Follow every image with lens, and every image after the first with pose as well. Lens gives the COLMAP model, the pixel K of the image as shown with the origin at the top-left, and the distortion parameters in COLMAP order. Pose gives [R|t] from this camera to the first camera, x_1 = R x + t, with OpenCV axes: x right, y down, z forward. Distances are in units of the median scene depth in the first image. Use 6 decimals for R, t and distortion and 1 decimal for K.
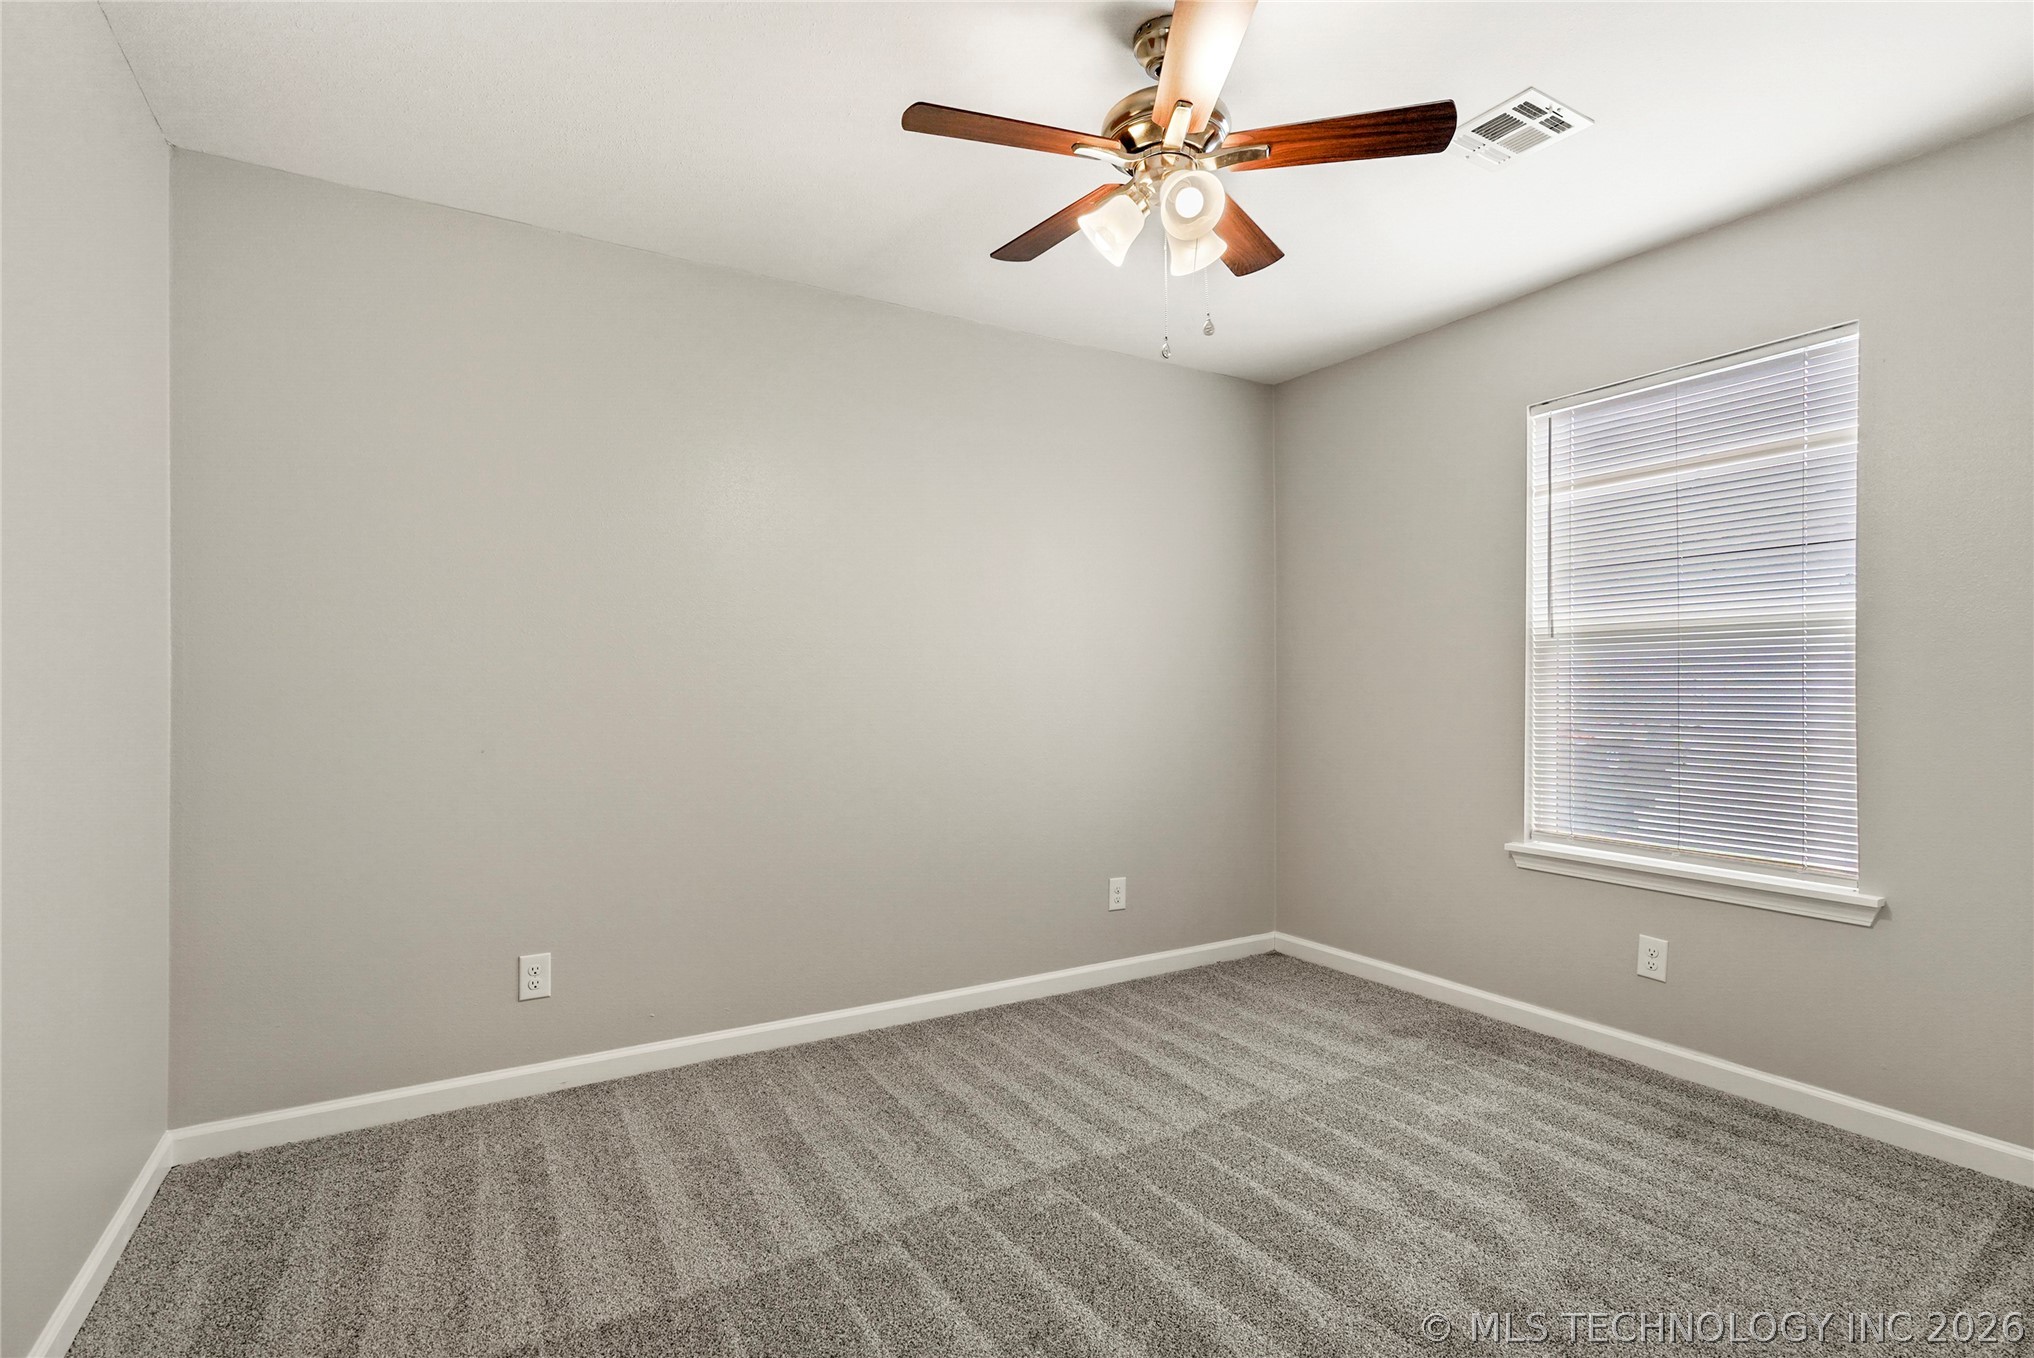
lens RADIAL K [[979.2, 0, 1014.6], [0, 979.2, 688.9], [0, 0, 1]] dist [0.015049, 0.000049]
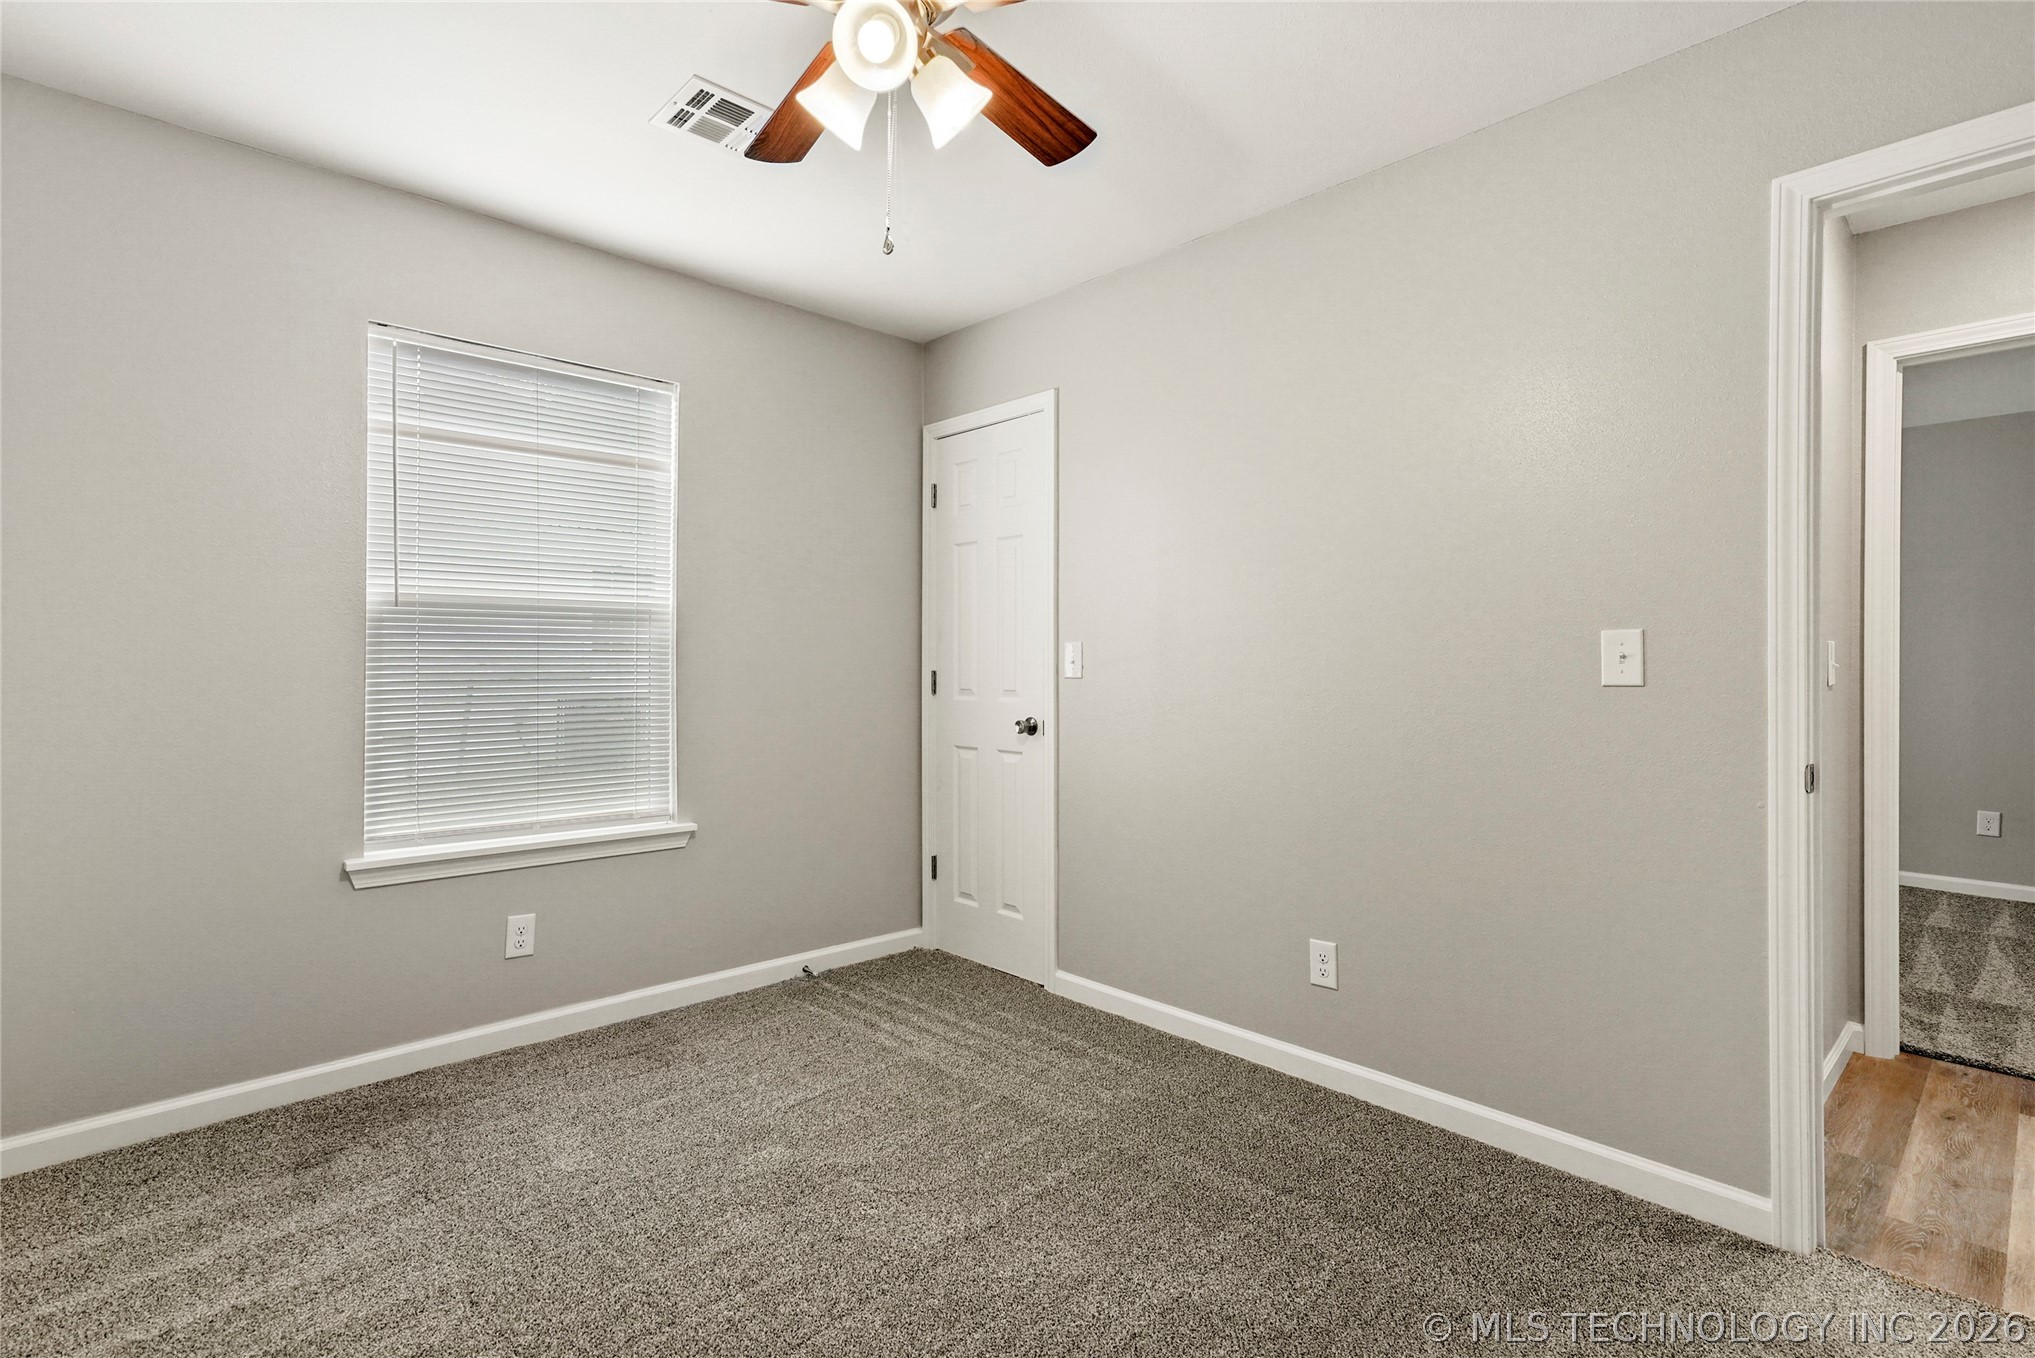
lens RADIAL K [[979.7, 0, 1014.6], [0, 979.7, 667.4], [0, 0, 1]] dist [0.015049, 0.000049]
pose [[-0.219516, -0.001465, 0.975608, -0.436322], [-0.003061, 0.999995, 0.000813, -0.002290], [-0.975604, -0.002808, -0.219519, 0.727990]]
